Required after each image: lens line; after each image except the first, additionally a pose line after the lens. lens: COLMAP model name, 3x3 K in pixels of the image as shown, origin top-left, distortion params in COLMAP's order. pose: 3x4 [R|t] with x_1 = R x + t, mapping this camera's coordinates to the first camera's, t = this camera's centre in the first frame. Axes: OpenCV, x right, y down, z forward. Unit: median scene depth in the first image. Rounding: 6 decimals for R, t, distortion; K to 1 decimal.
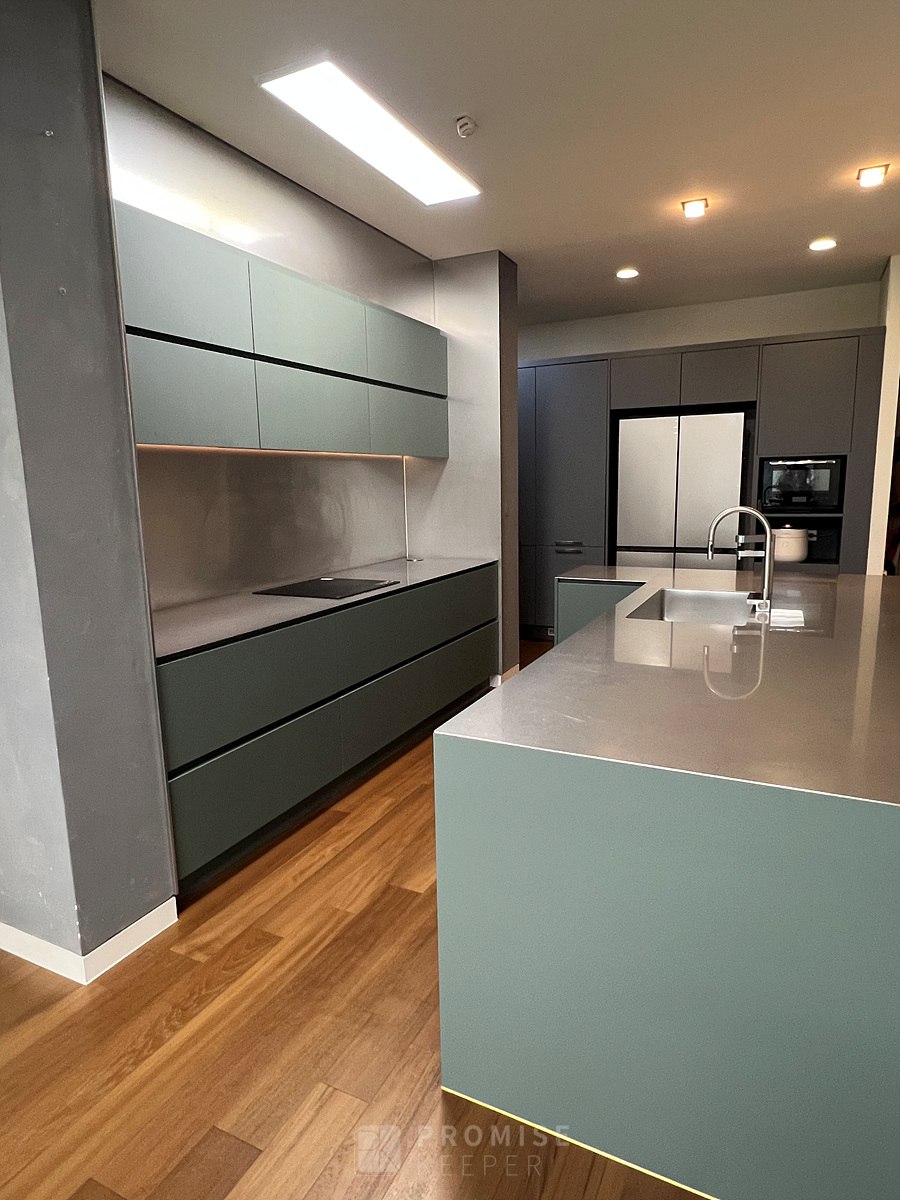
lens RADIAL K [[710.1, 0, 446.7], [0, 710.1, 607.6], [0, 0, 1]] dist [-0.002489, 0.002995]
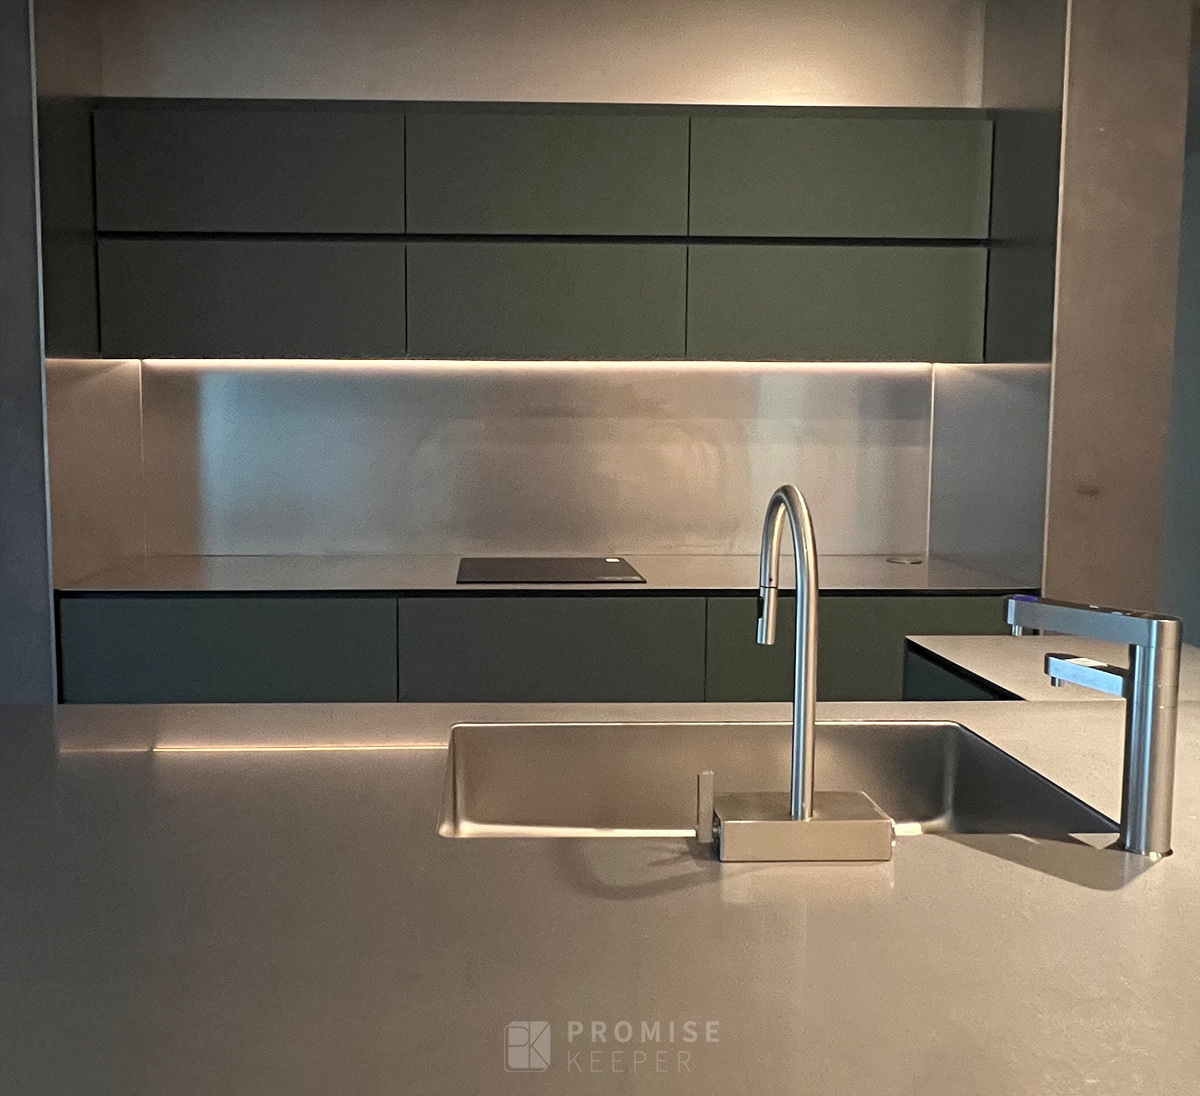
lens RADIAL K [[932.3, 0, 514.9], [0, 932.3, 500.1], [0, 0, 1]] dist [-0.005805, 0.004315]
pose [[0.459632, 0.092084, -0.883323, 0.433751], [-0.168450, 0.985595, 0.015093, -0.075855], [0.871988, 0.141858, 0.468522, 0.441267]]
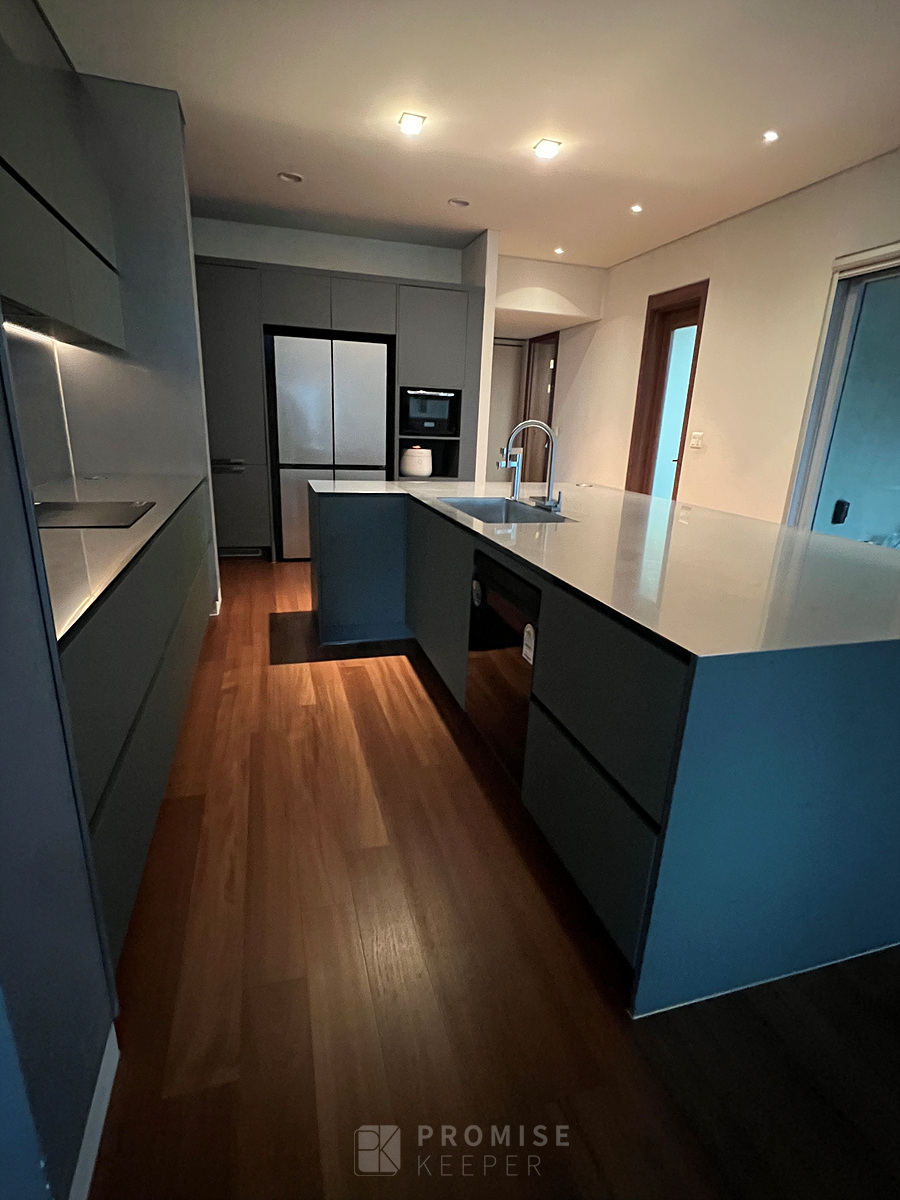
lens RADIAL K [[590.7, 0, 449.5], [0, 590.7, 604.3], [0, 0, 1]] dist [-0.001686, 0.000103]
pose [[0.730347, -0.155883, 0.665051, -0.229627], [0.066265, 0.985189, 0.158149, -0.005598], [-0.679854, -0.071434, 0.729860, 0.227468]]
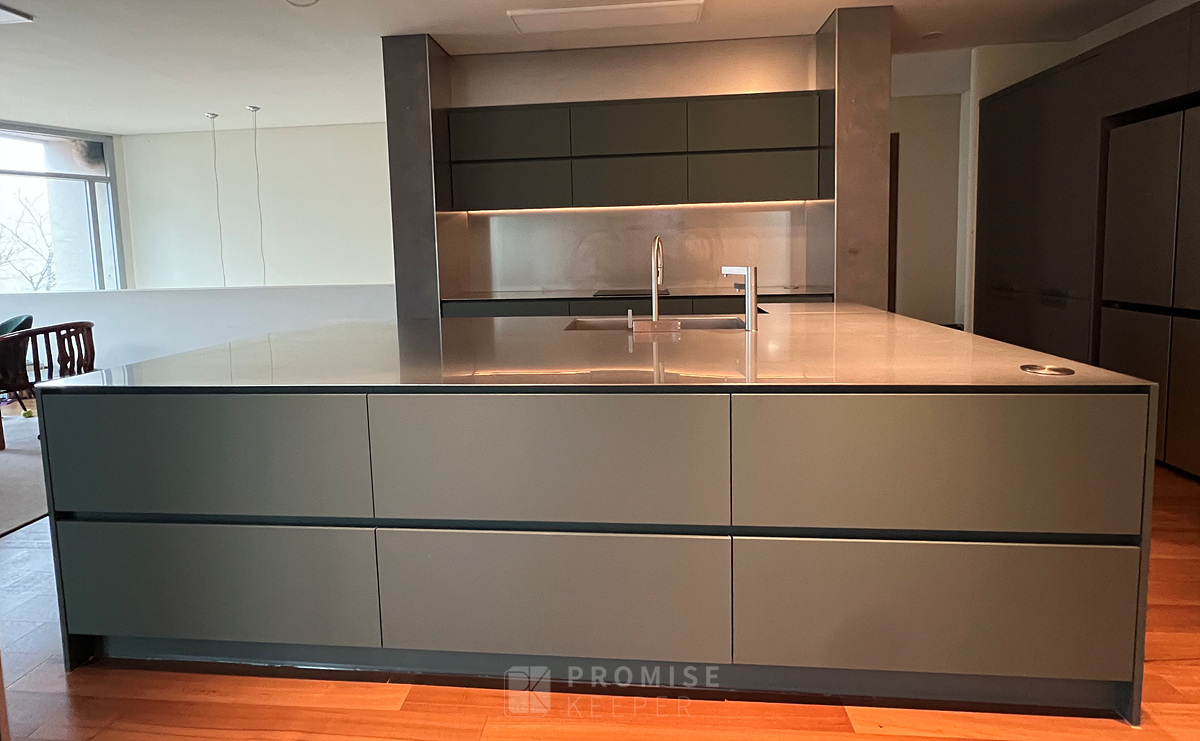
lens RADIAL K [[566.2, 0, 595.8], [0, 566.2, 294.1], [0, 0, 1]] dist [0.003747, 0.000278]
pose [[0.348788, 0.086316, -0.933218, 0.743662], [-0.147960, 0.988334, 0.036114, -0.044350], [0.925448, 0.125483, 0.357491, 0.375447]]
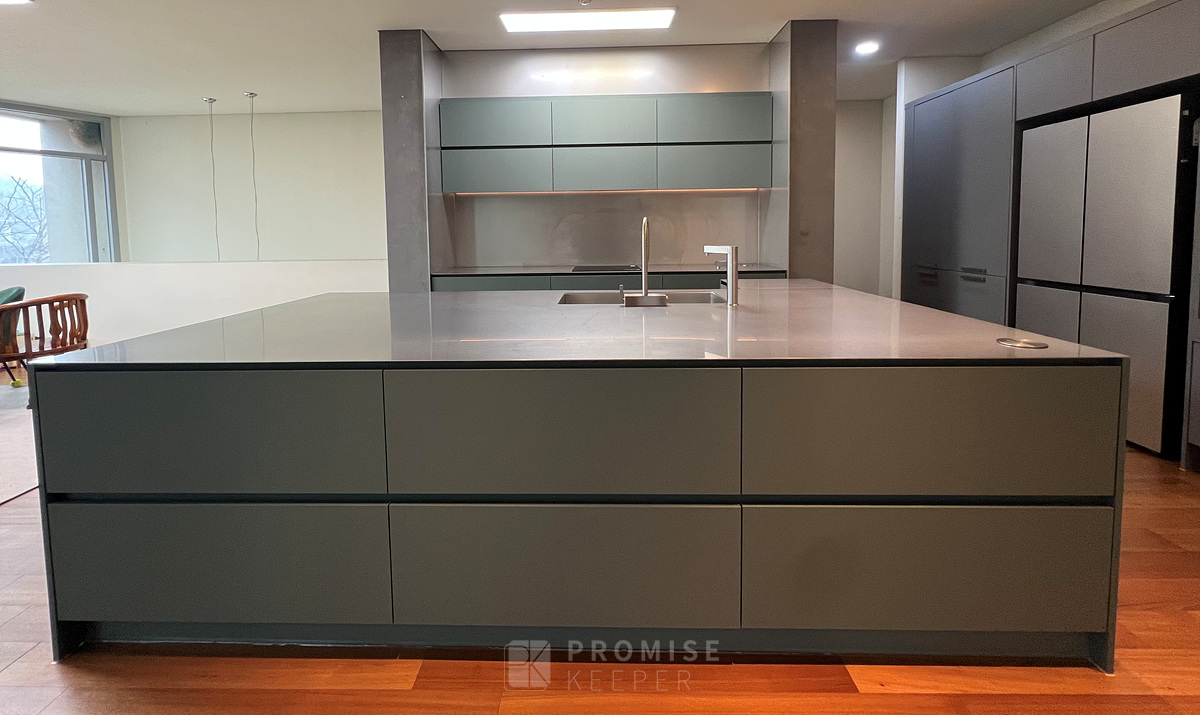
lens RADIAL K [[496.4, 0, 586.8], [0, 496.4, 258.0], [0, 0, 1]] dist [0.003827, -0.000265]
pose [[0.408745, 0.068575, -0.910069, 0.700516], [-0.155653, 0.987801, 0.004523, -0.039327], [0.899277, 0.139806, 0.414433, 0.353738]]
